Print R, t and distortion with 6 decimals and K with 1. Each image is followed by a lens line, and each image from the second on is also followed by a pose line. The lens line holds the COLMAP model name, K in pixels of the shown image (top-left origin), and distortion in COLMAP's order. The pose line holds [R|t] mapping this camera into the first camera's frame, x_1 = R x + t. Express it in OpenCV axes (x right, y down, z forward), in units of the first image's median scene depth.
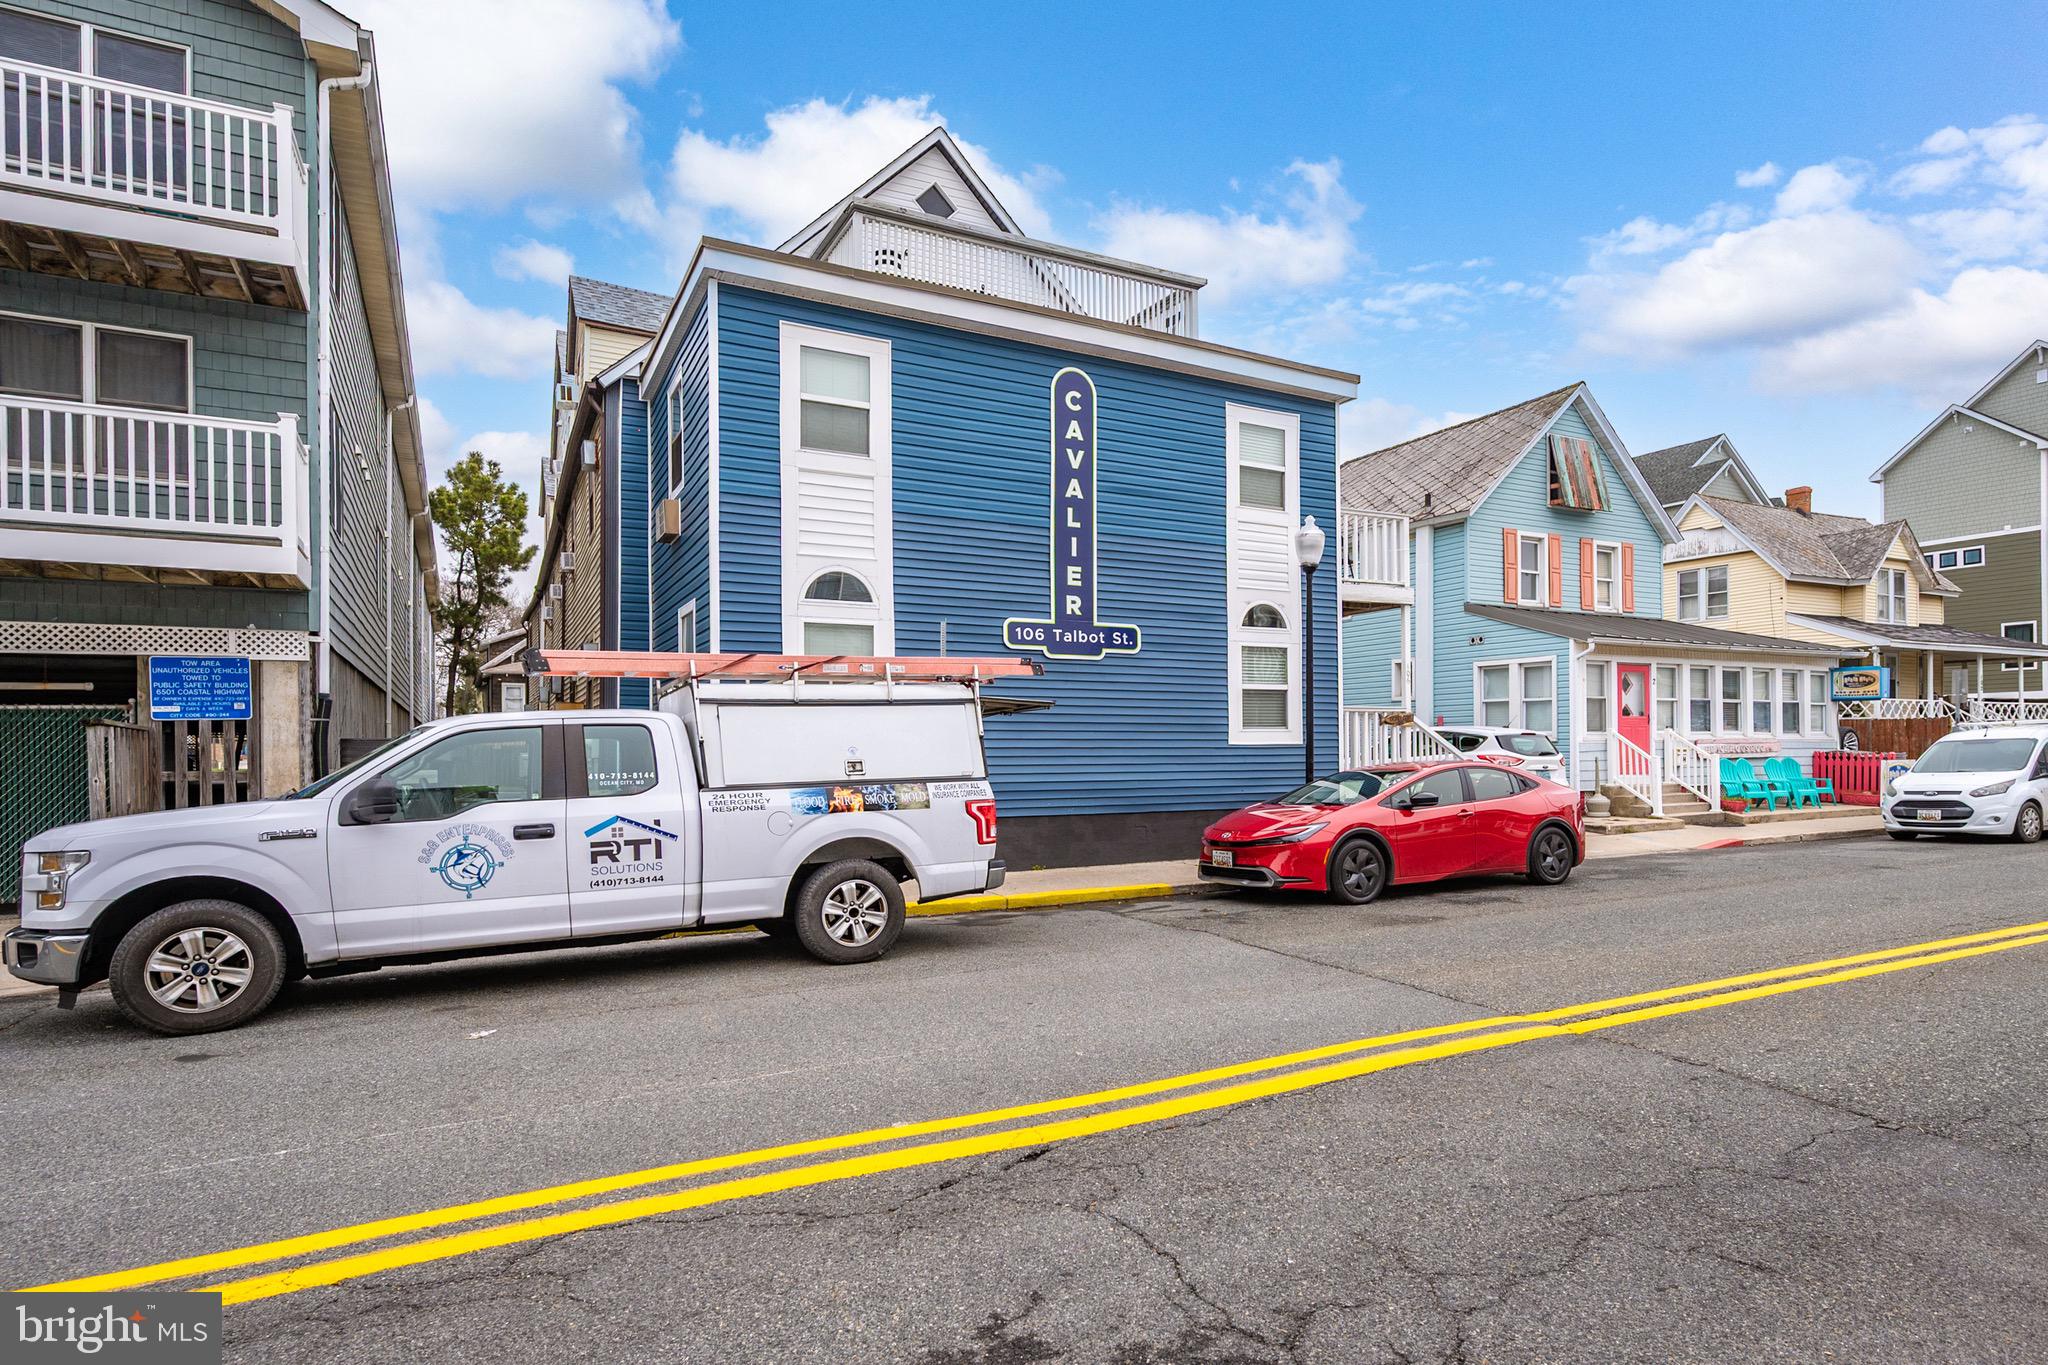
lens RADIAL K [[1088.4, 0, 1022.4], [0, 1088.4, 747.7], [0, 0, 1]] dist [0.000769, -0.000651]
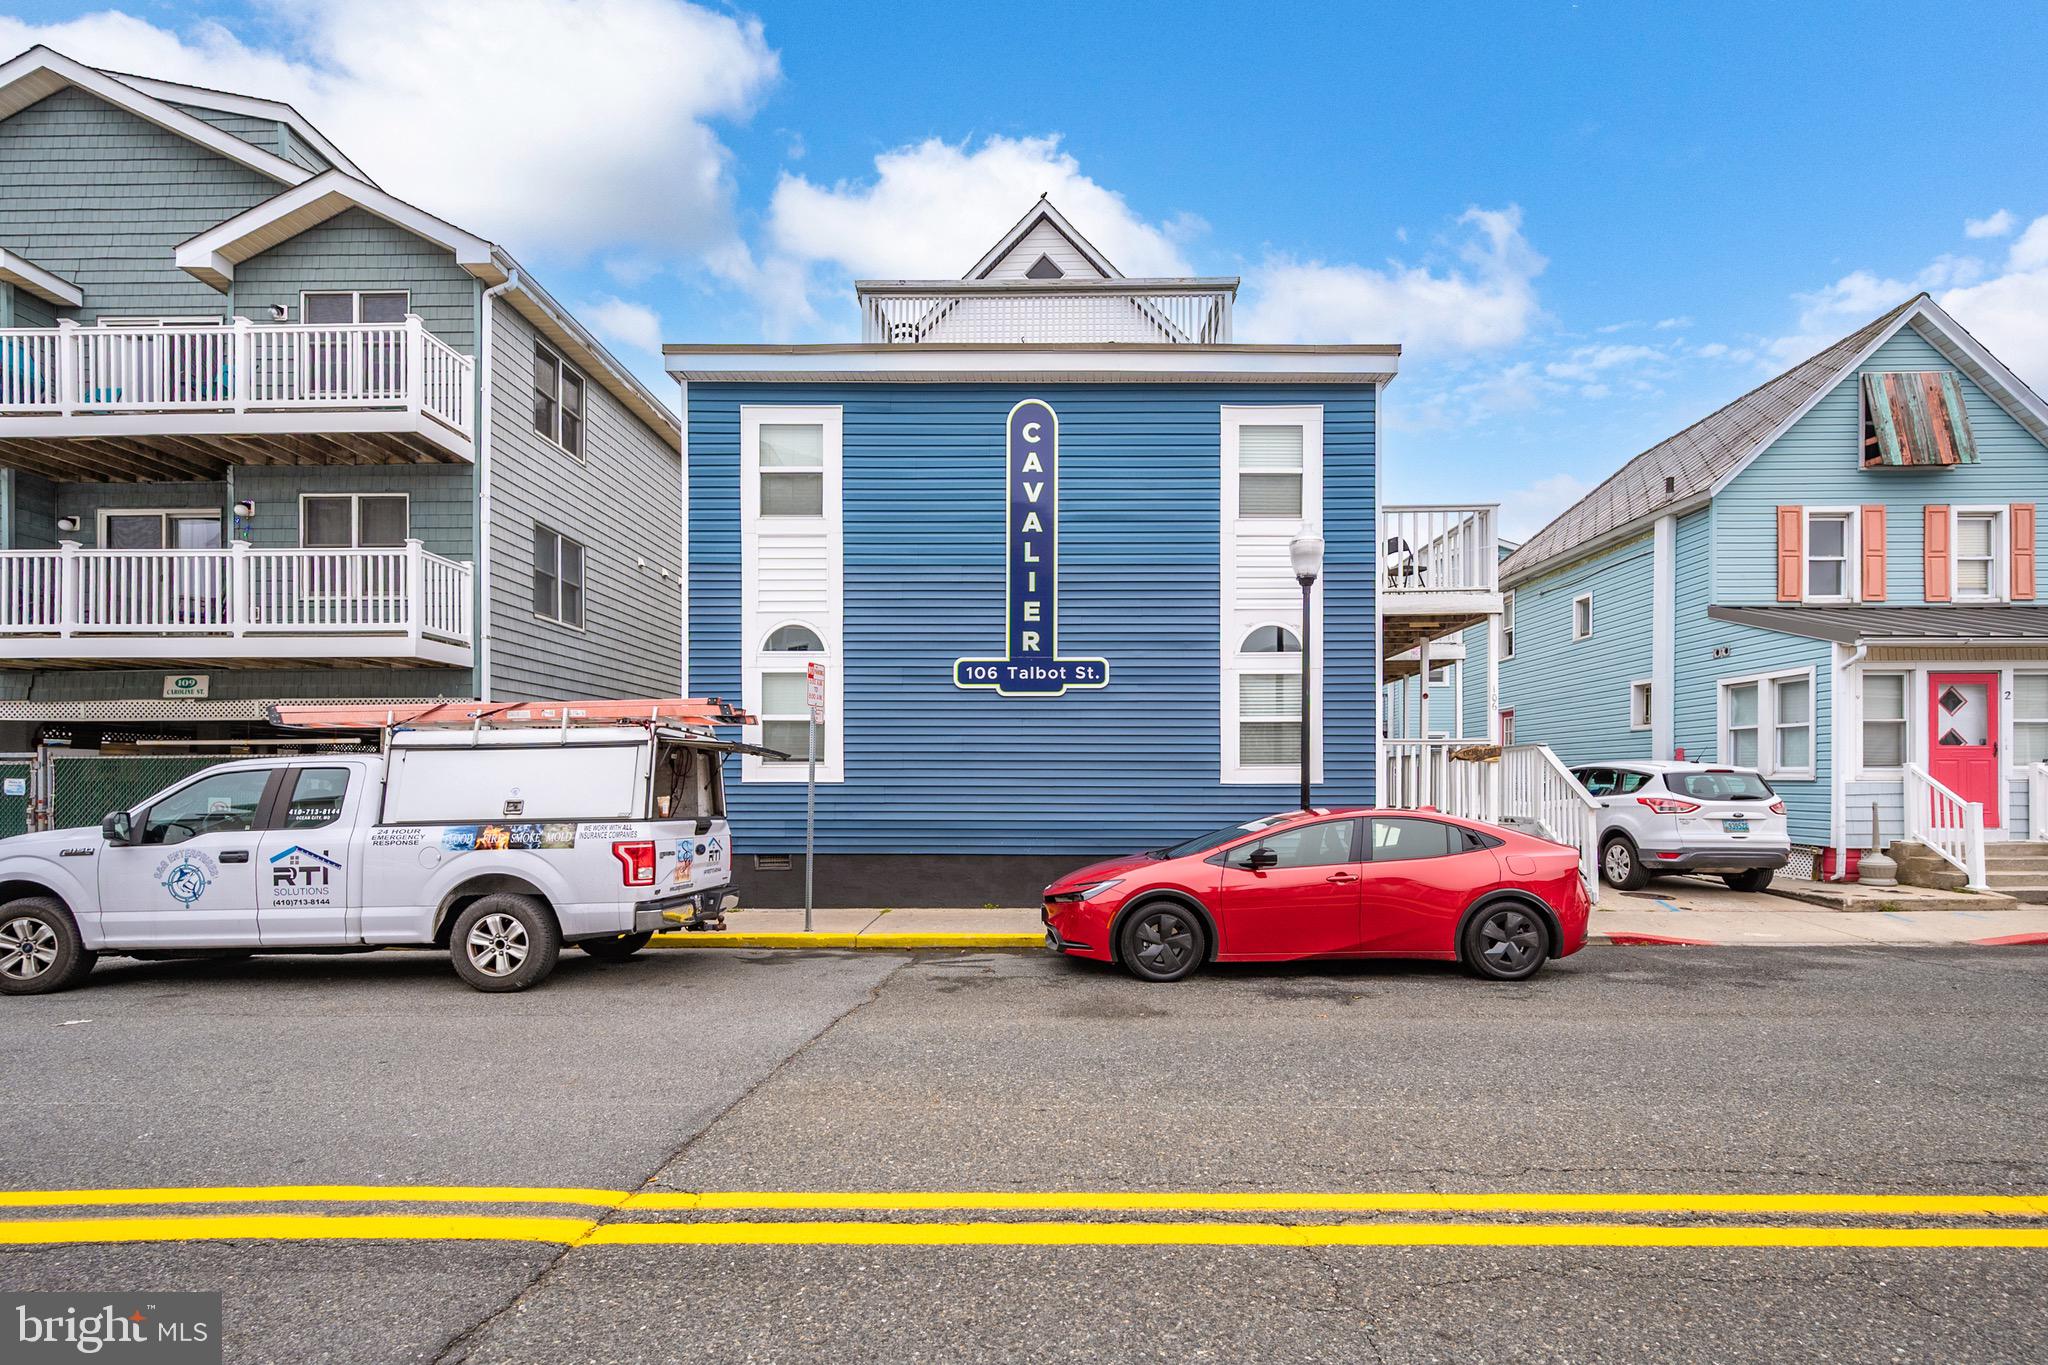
lens RADIAL K [[906.4, 0, 1032.0], [0, 906.4, 781.4], [0, 0, 1]] dist [-0.000229, 0.000167]
pose [[0.884483, 0.005365, -0.466542, 0.435452], [-0.004082, 0.999985, 0.003760, -0.007751], [0.466555, -0.001421, 0.884491, 0.280919]]
